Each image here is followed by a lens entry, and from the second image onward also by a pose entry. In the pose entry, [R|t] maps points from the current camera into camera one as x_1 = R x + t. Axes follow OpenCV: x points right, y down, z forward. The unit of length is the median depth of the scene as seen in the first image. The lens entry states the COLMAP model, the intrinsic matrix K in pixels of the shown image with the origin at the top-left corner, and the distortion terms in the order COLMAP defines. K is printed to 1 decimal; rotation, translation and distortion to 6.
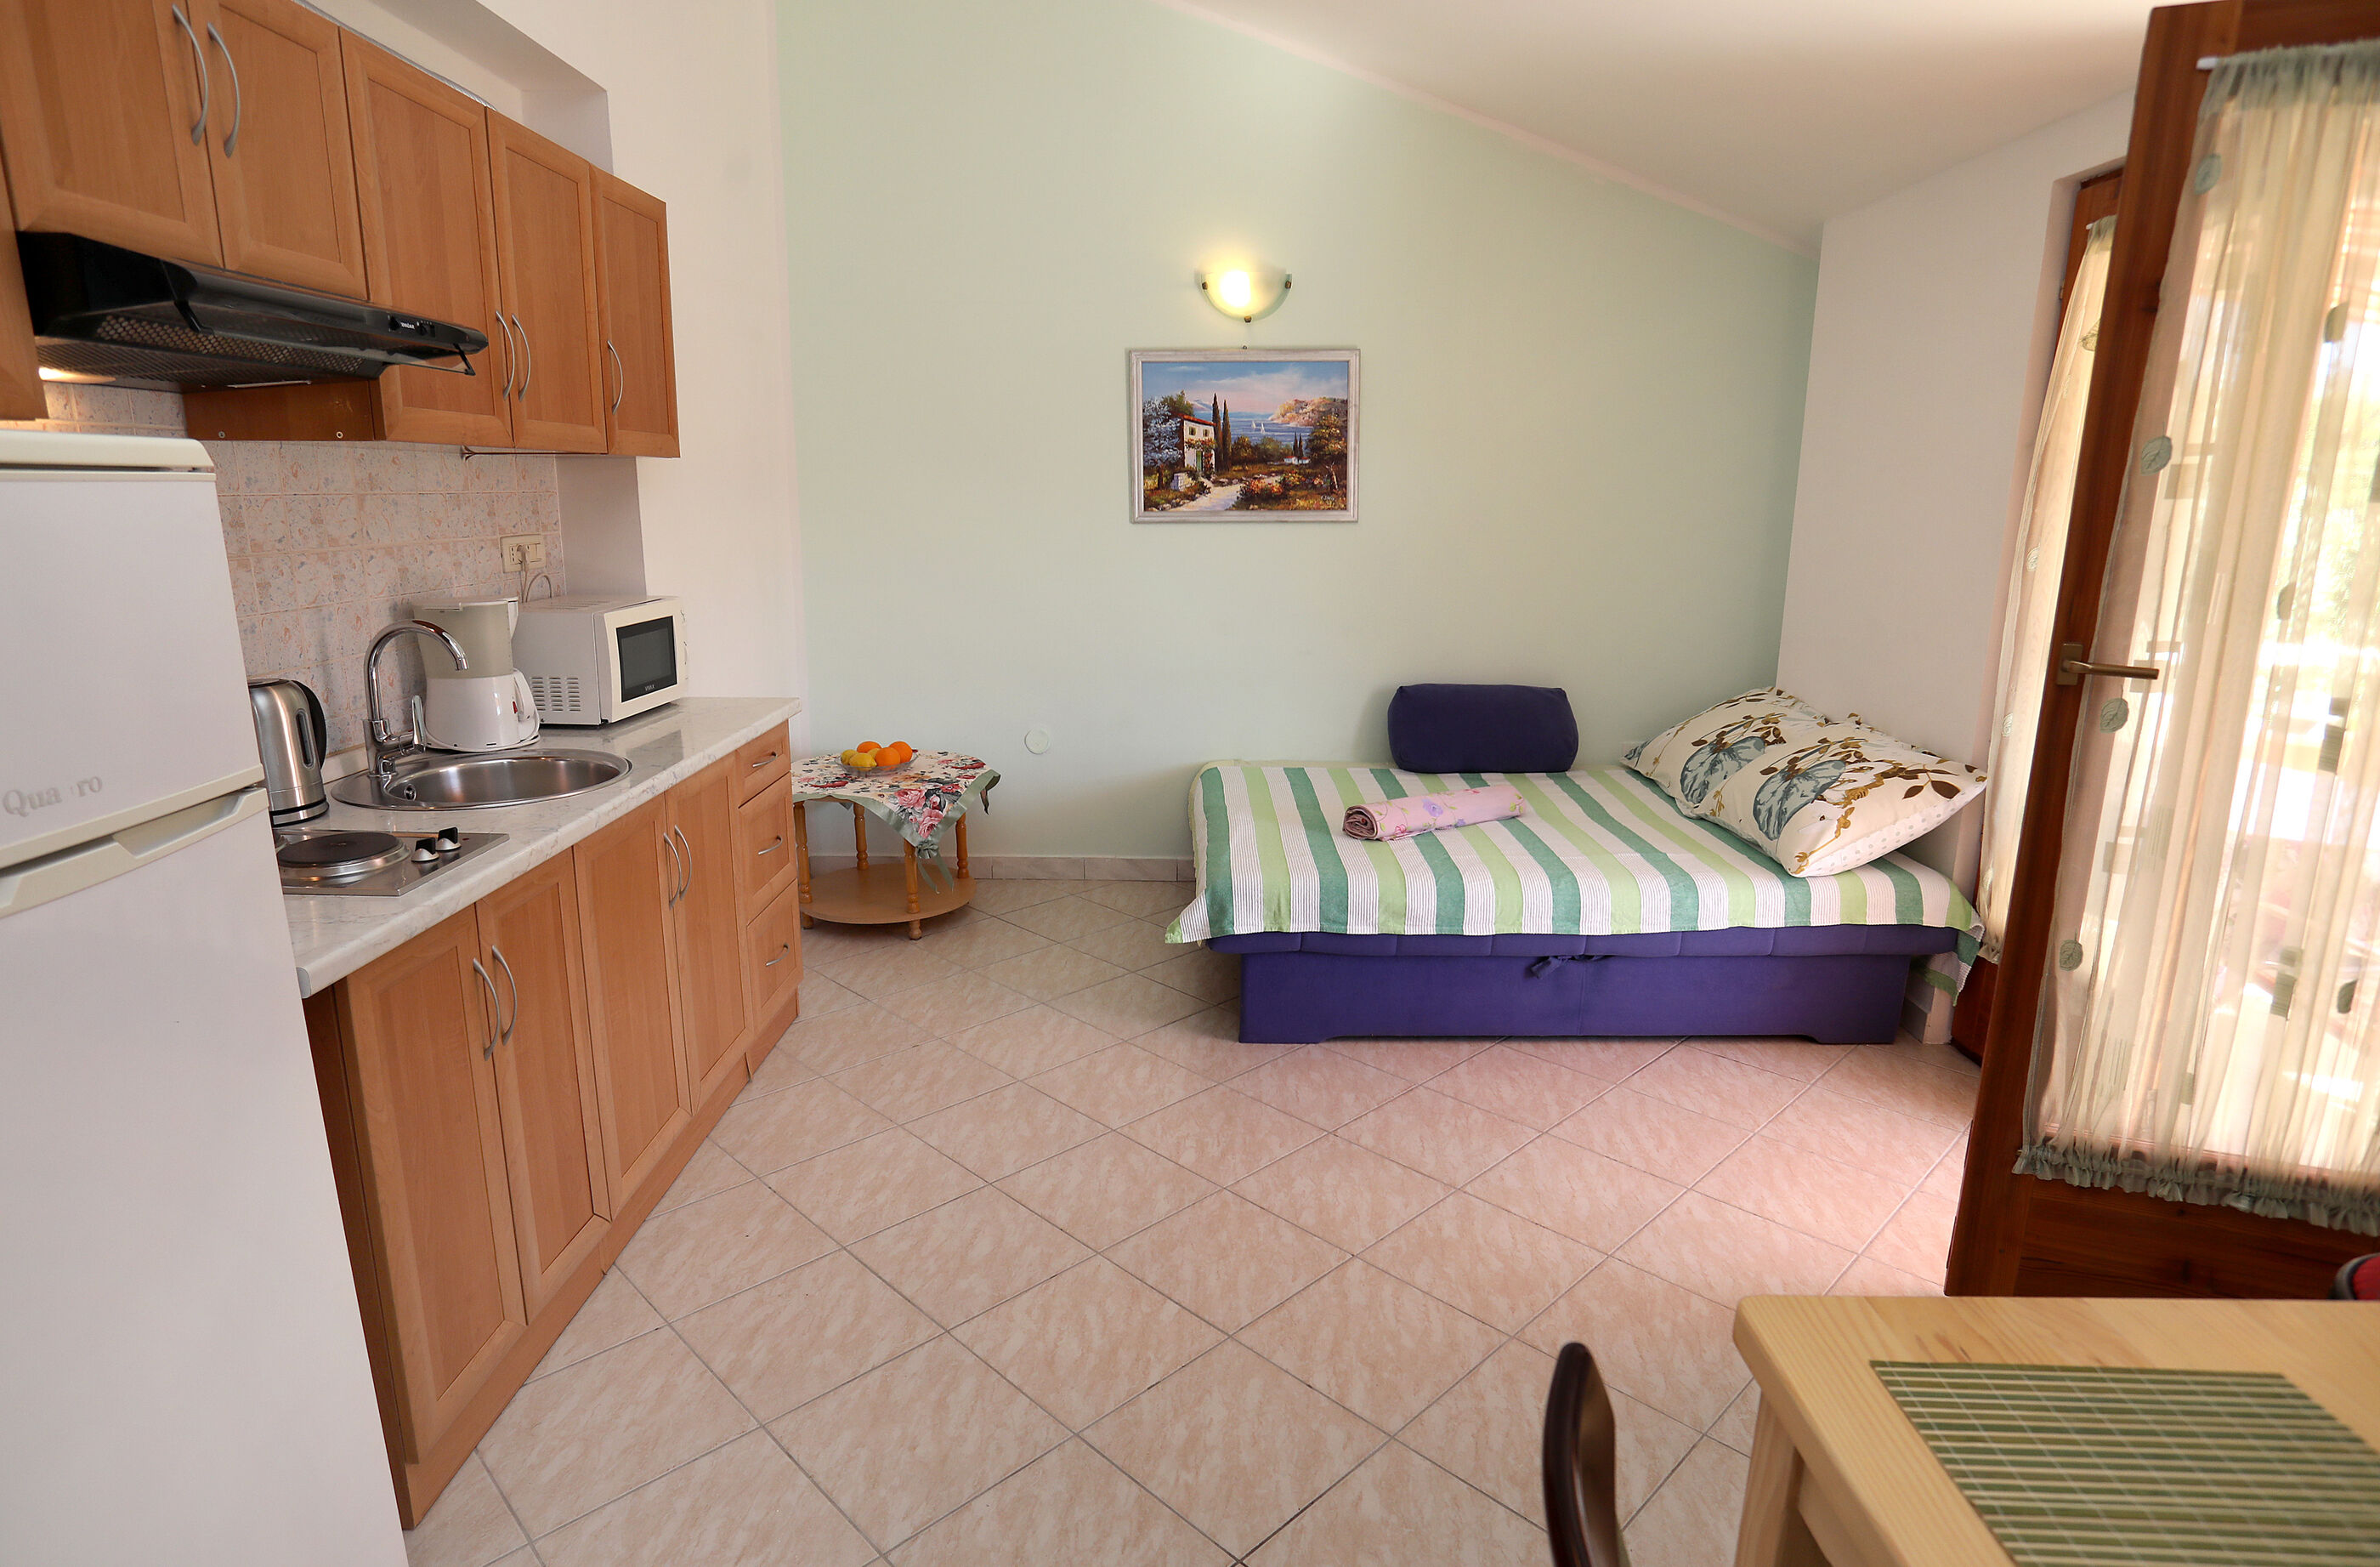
lens RADIAL K [[1298.8, 0, 1179.4], [0, 1298.8, 788.2], [0, 0, 1]] dist [-0.048355, 0.018995]
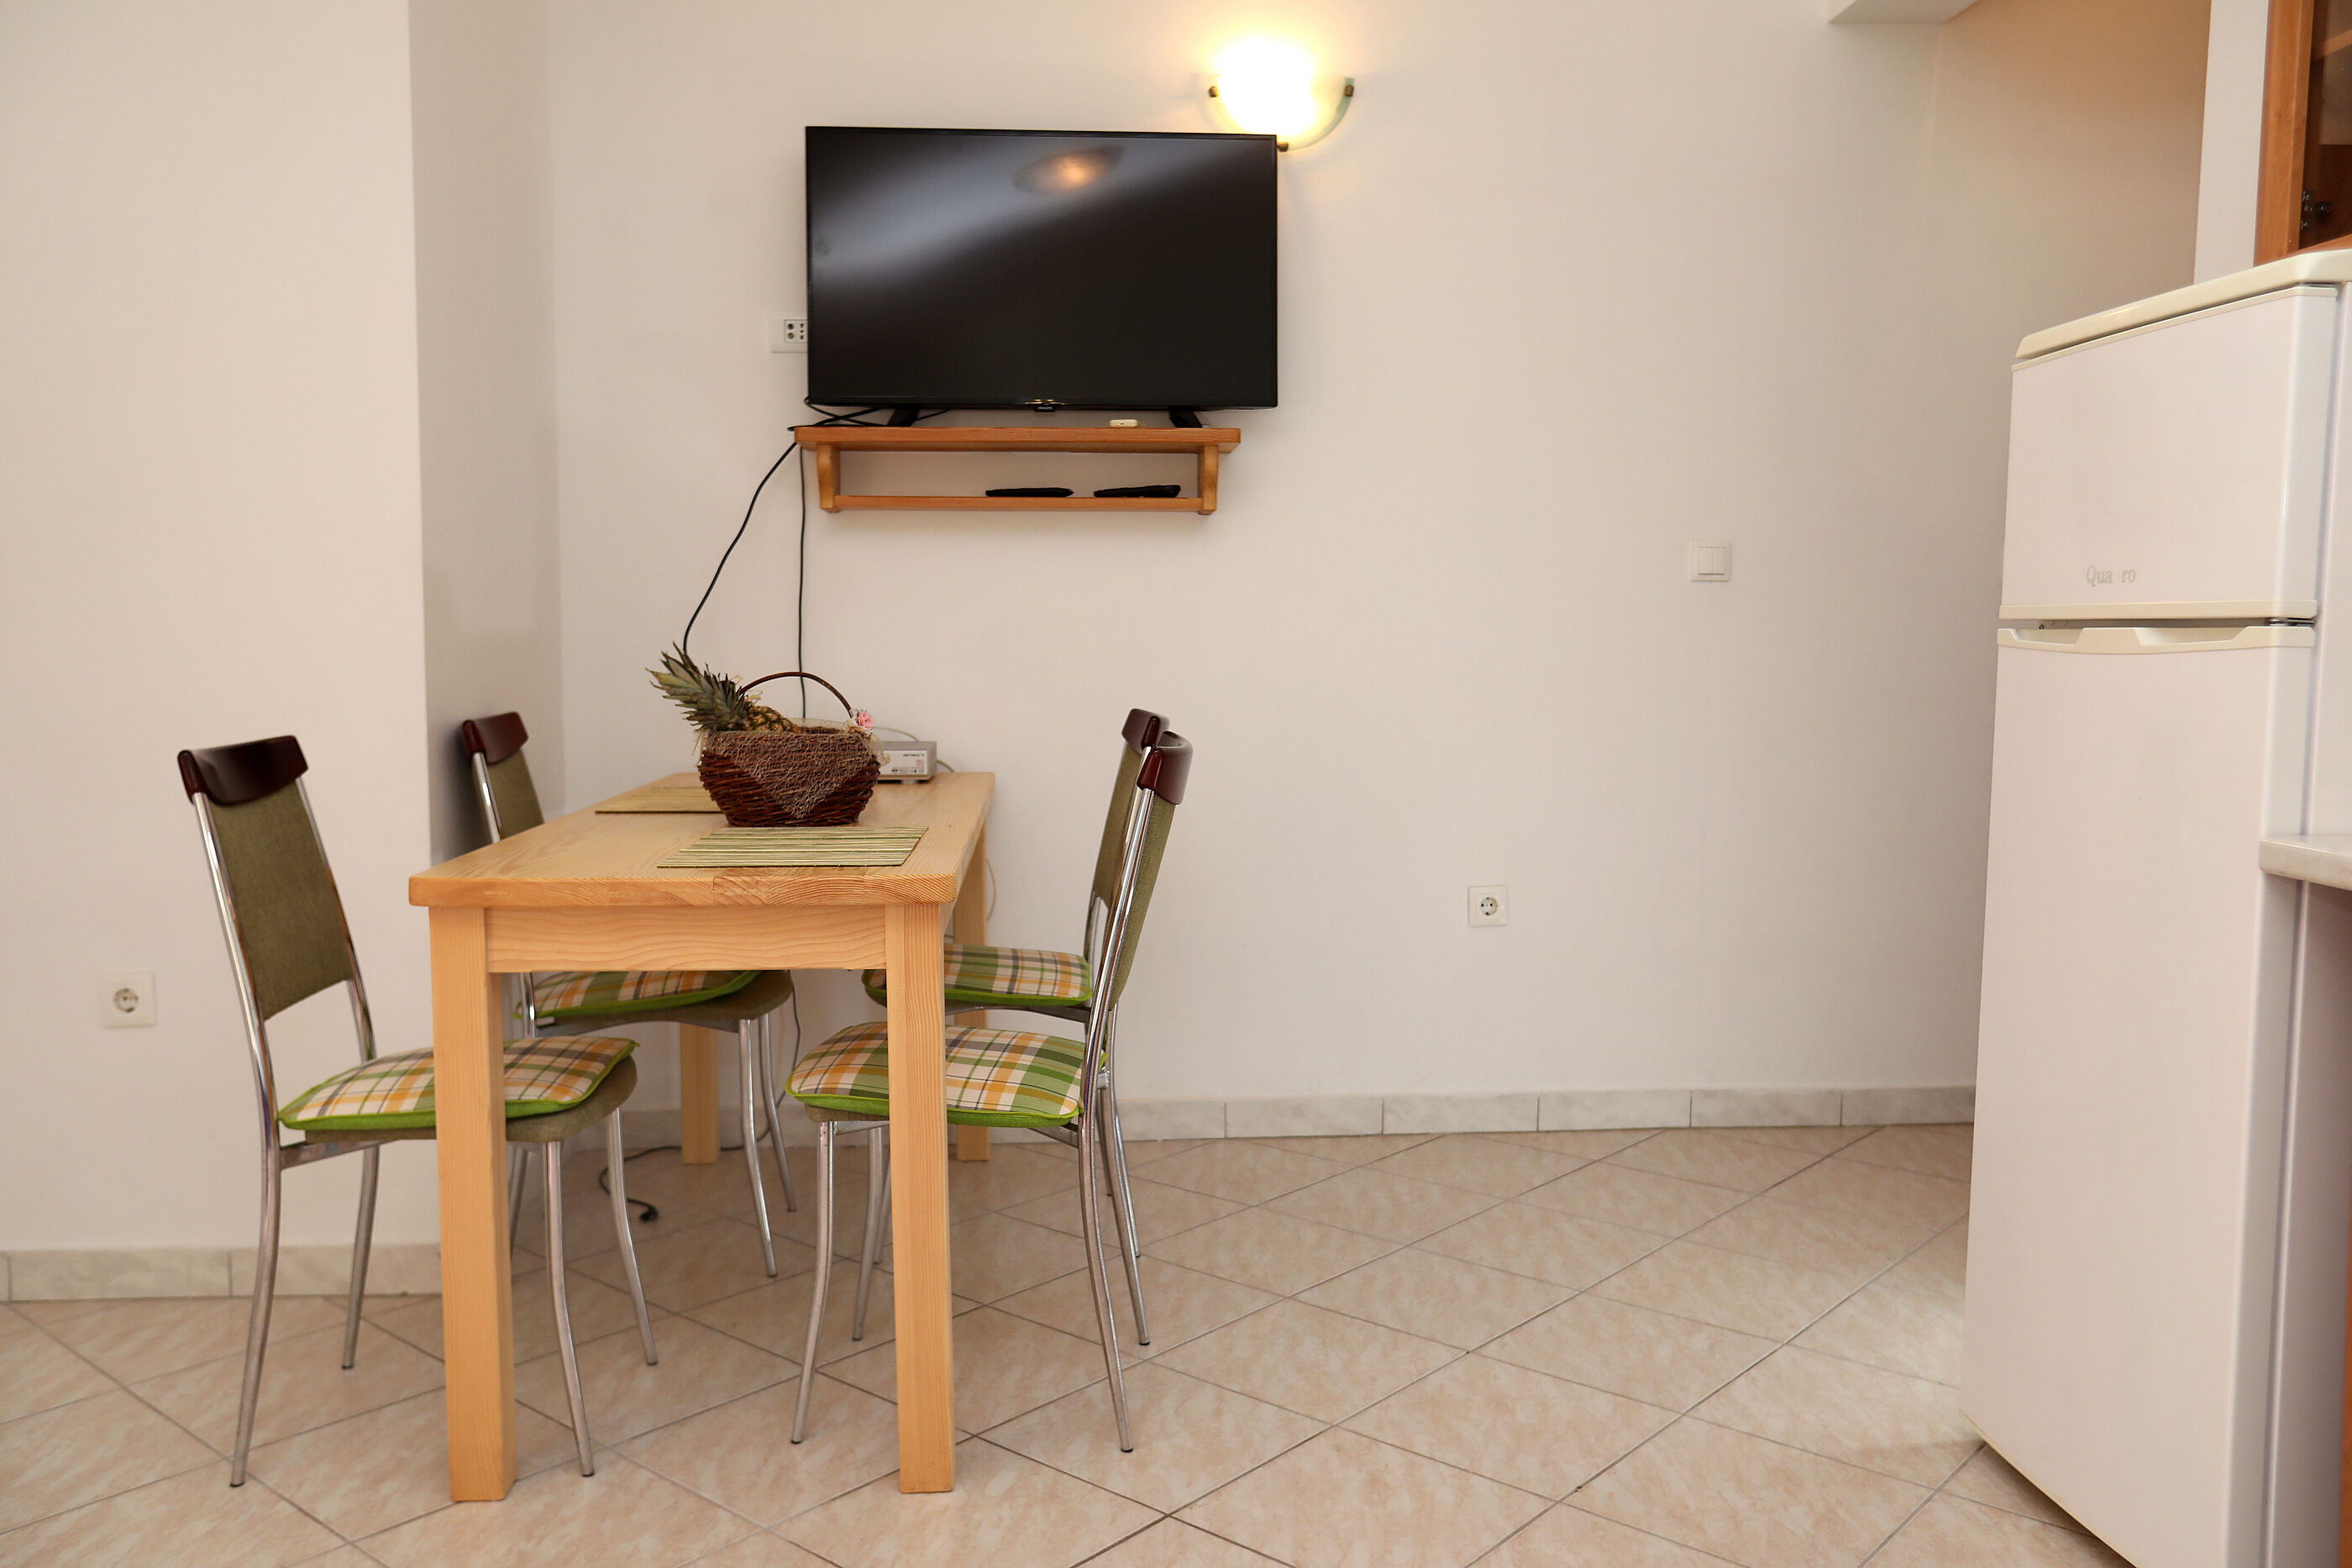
lens RADIAL K [[1858.9, 0, 1179.6], [0, 1858.9, 795.8], [0, 0, 1]] dist [-0.029098, 0.040252]
pose [[-0.996151, -0.002072, -0.087625, 0.082136], [-0.029454, 0.949494, 0.312400, -0.120974], [0.082552, 0.313779, -0.945901, 0.971879]]
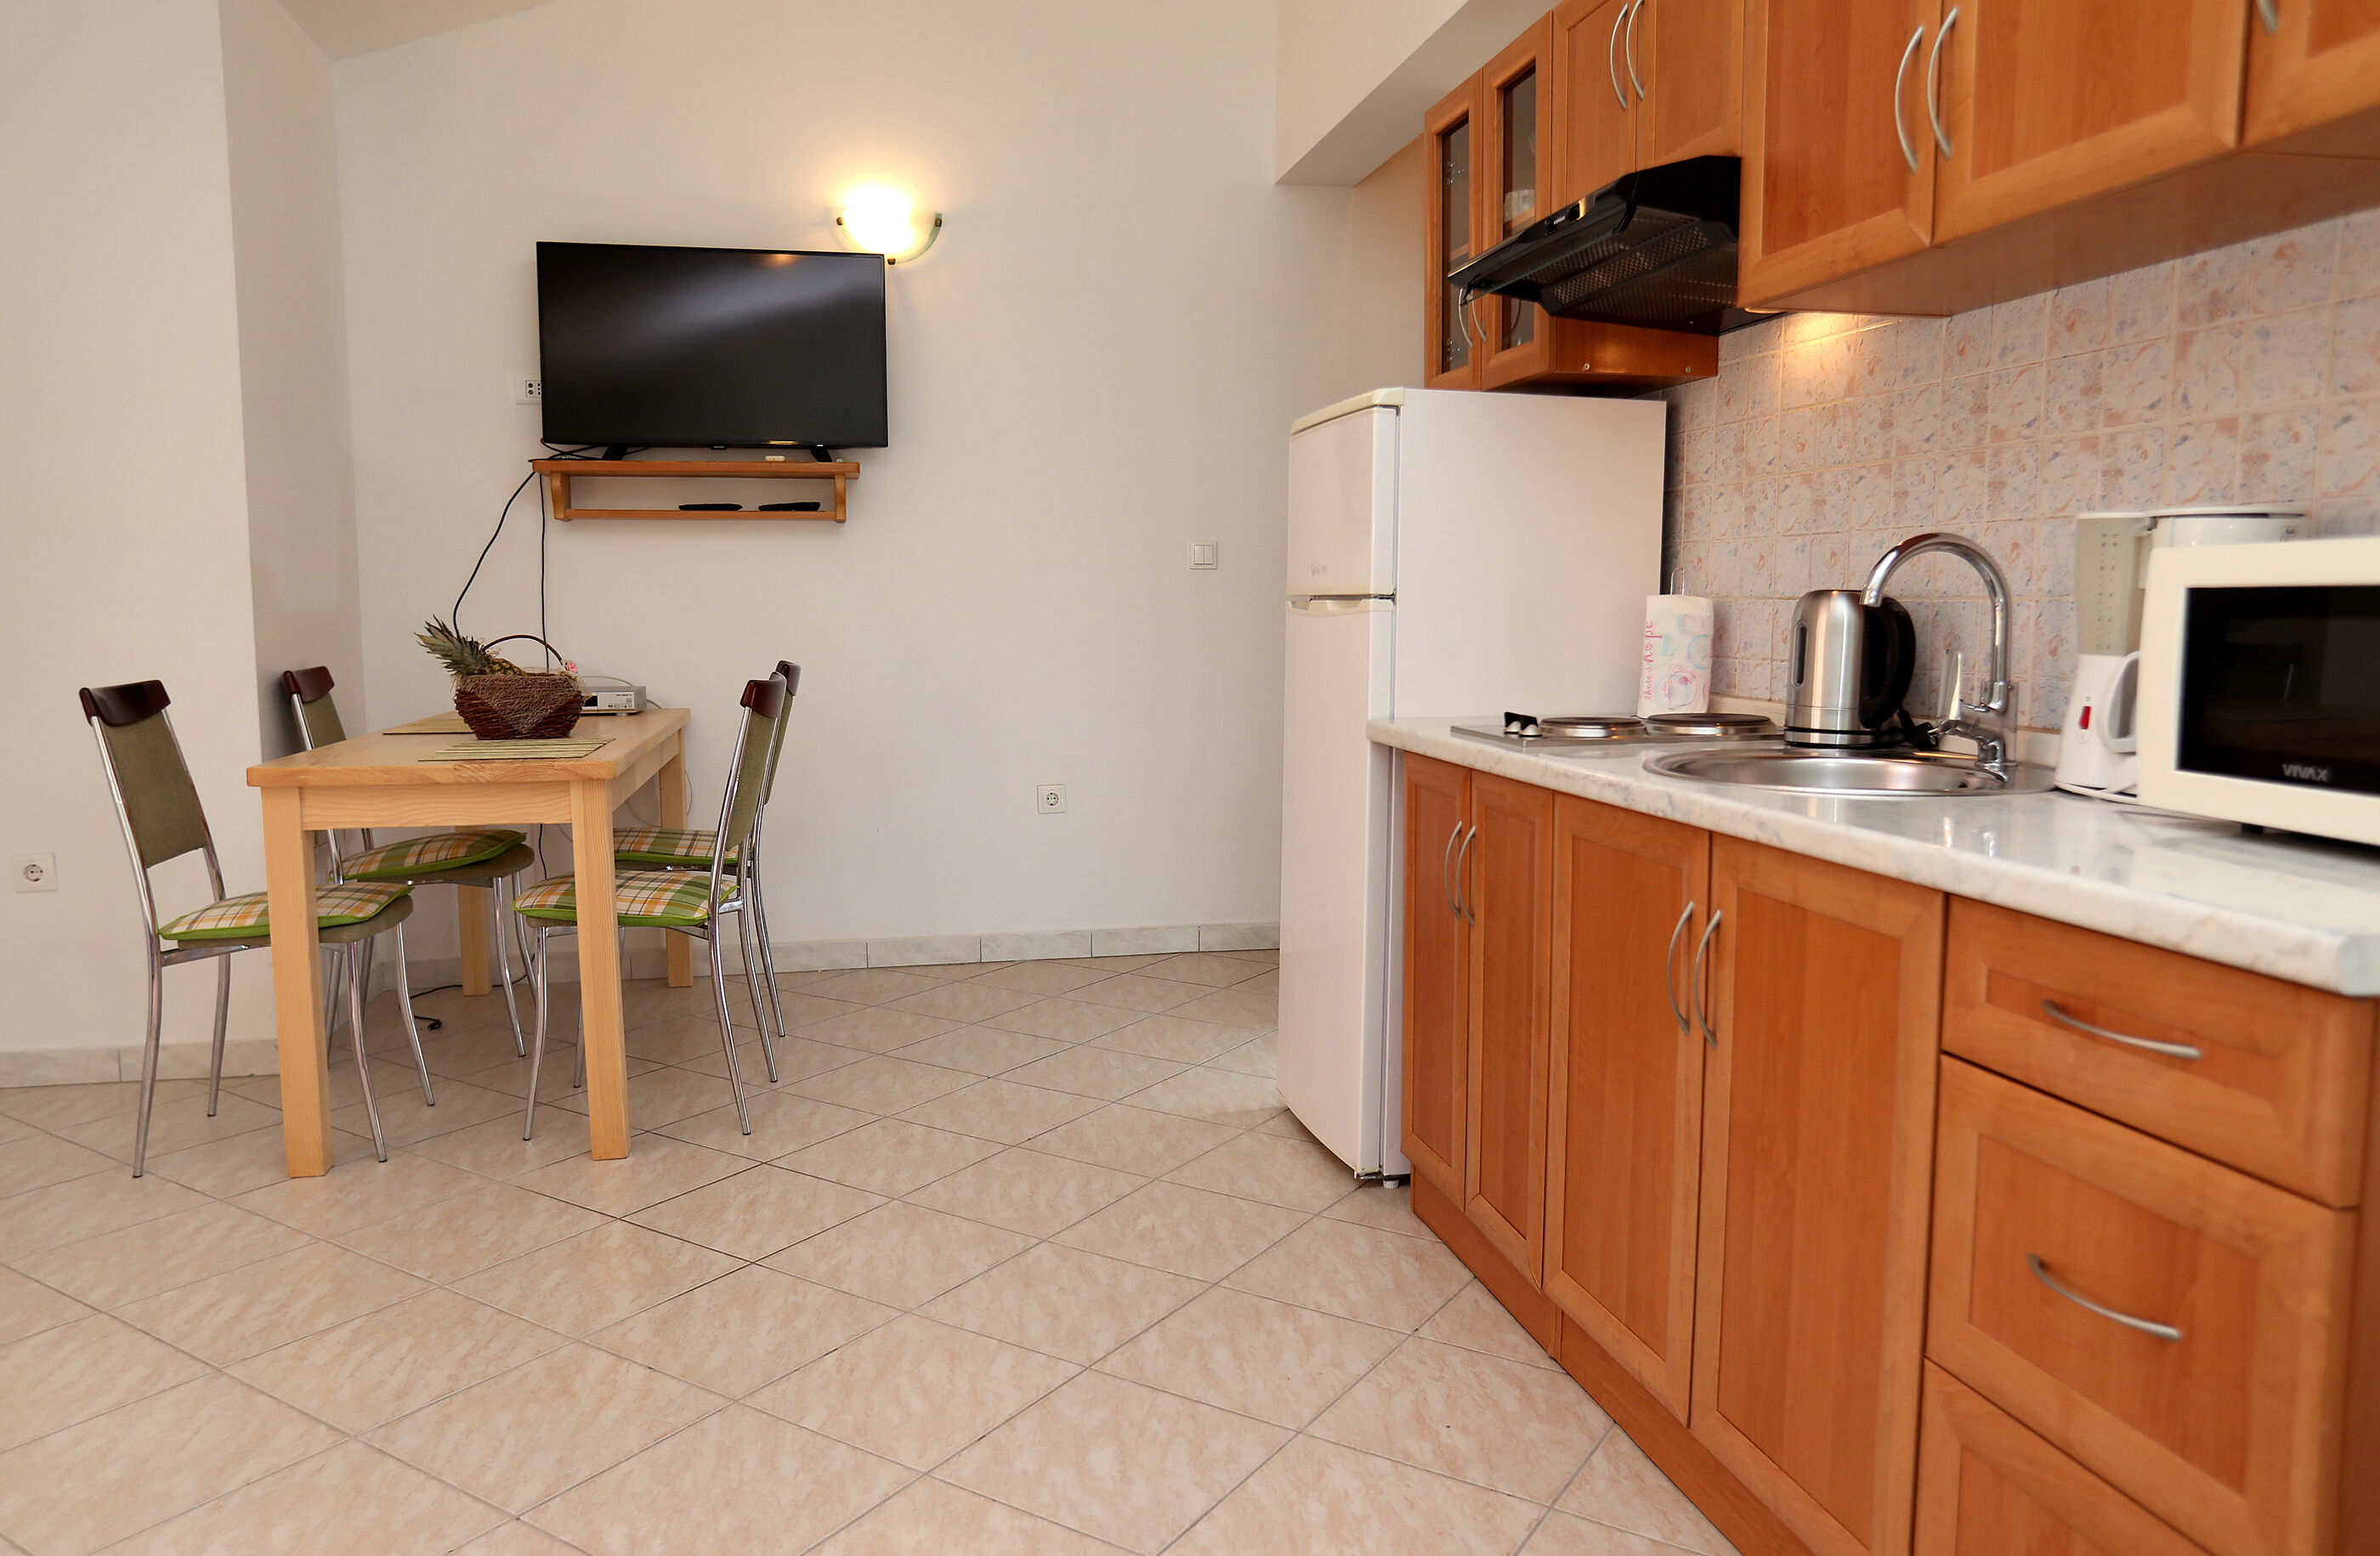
lens RADIAL K [[1629.2, 0, 1196.3], [0, 1629.2, 792.4], [0, 0, 1]] dist [-0.051420, 0.042504]
pose [[-0.974045, 0.017865, -0.225648, -0.013458], [-0.059040, 0.942320, 0.329464, -0.190045], [0.218518, 0.334235, -0.916808, 1.271335]]
